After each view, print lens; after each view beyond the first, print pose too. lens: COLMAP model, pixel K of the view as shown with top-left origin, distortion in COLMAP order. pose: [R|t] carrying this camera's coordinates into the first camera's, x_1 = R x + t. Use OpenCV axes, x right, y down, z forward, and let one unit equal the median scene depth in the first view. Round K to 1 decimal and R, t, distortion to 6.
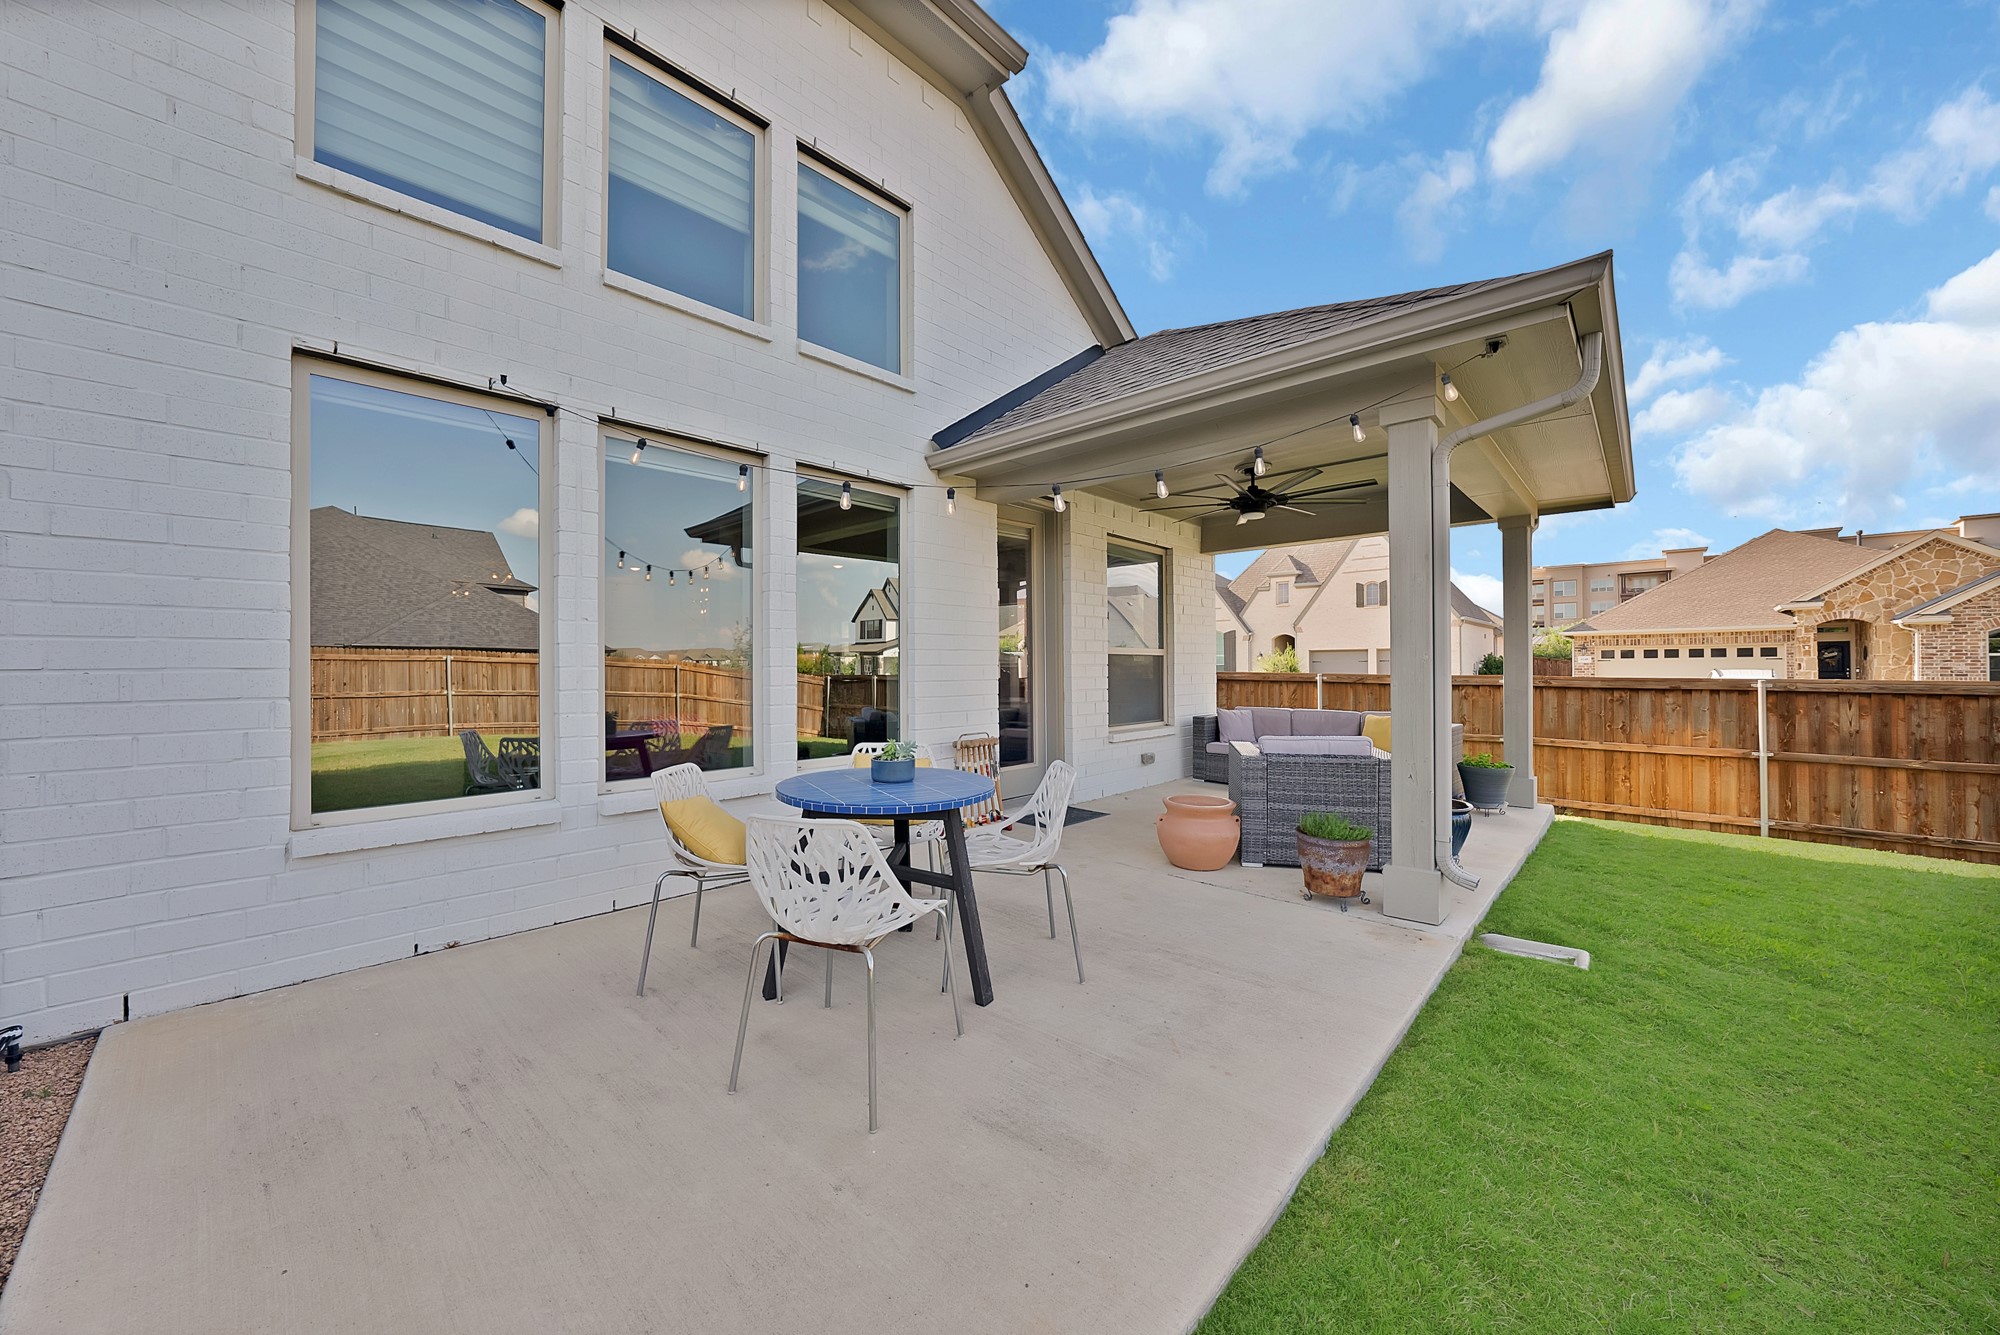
lens RADIAL K [[715.3, 0, 983.8], [0, 715.3, 674.4], [0, 0, 1]] dist [-0.040872, 0.009114]
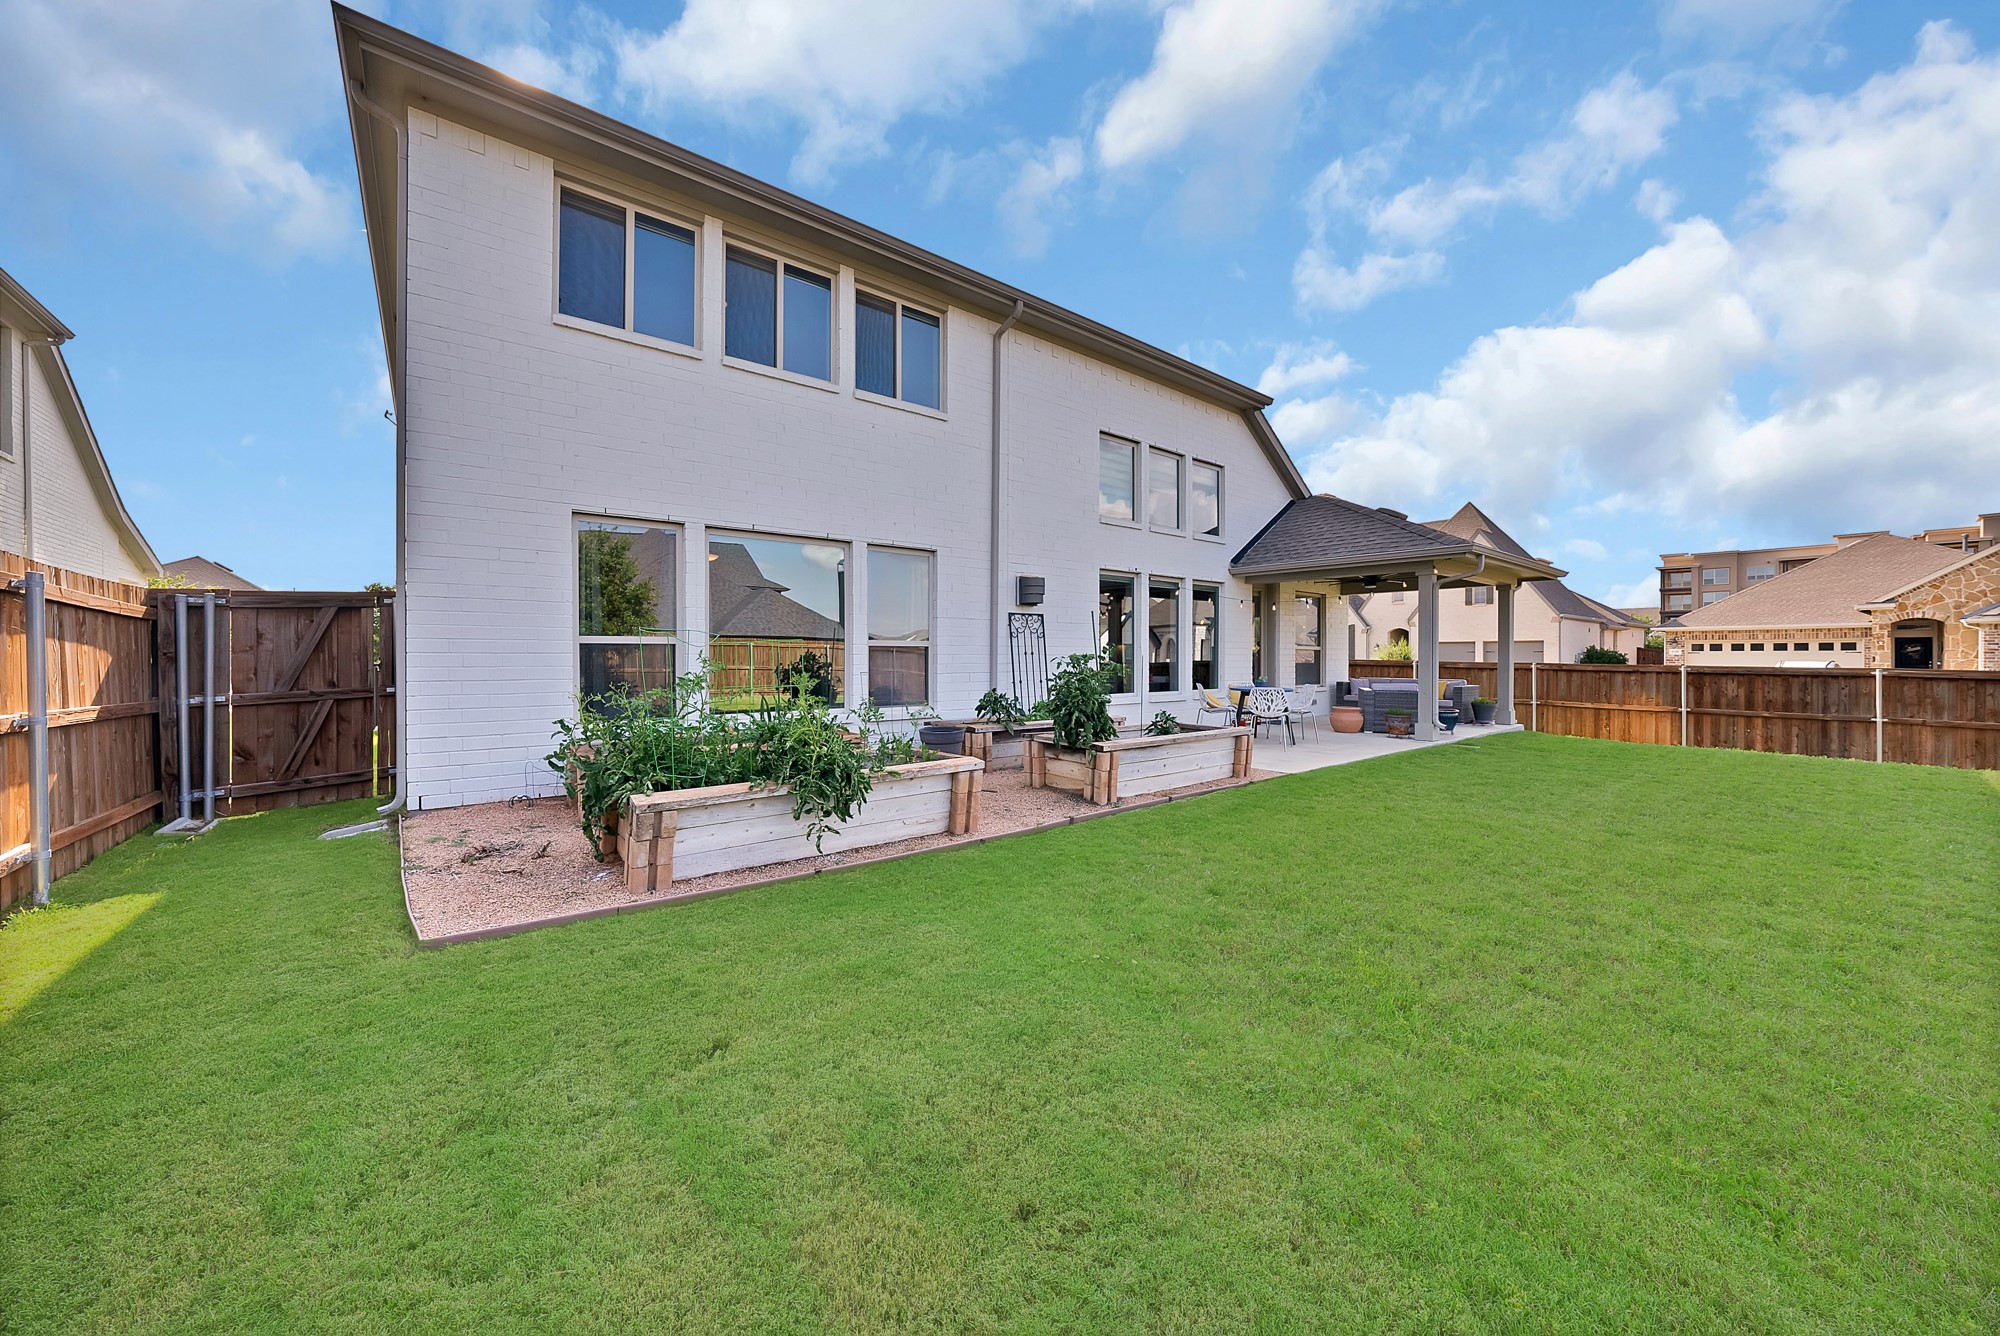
lens RADIAL K [[709.9, 0, 989.6], [0, 709.9, 665.9], [0, 0, 1]] dist [-0.033572, 0.009417]
pose [[0.990970, 0.008186, -0.133837, -0.310003], [-0.007356, 0.999951, 0.006693, 0.007639], [0.133885, -0.005648, 0.990981, -0.825632]]
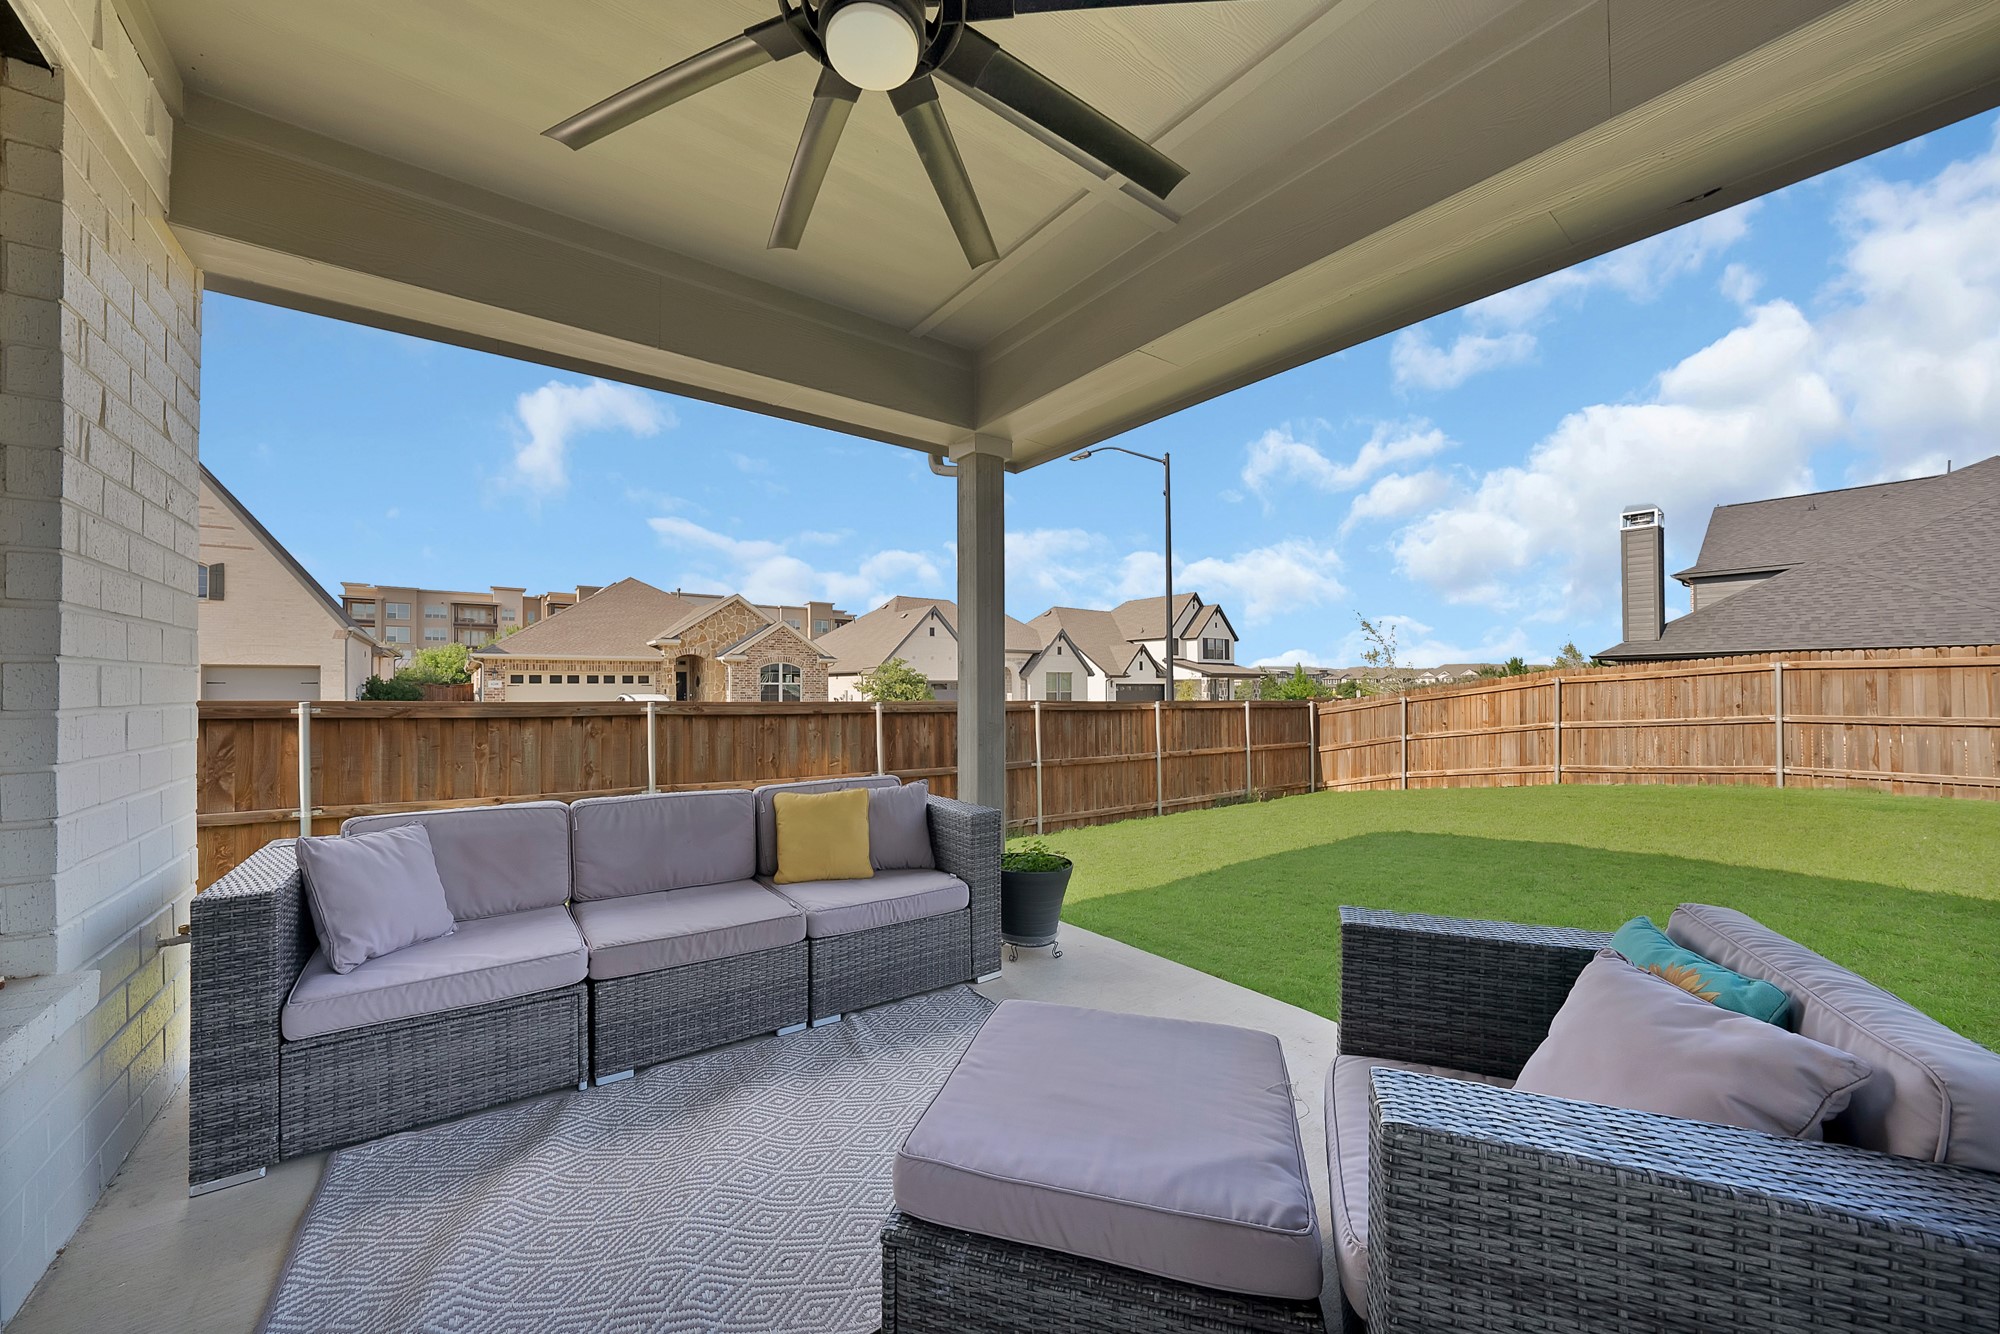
lens RADIAL K [[709.9, 0, 989.6], [0, 709.9, 664.9], [0, 0, 1]] dist [-0.033572, 0.009417]
pose [[0.147719, 0.038753, 0.988270, 0.094910], [0.012042, 0.999088, -0.040977, -0.002092], [-0.988956, 0.017954, 0.147117, 0.596497]]
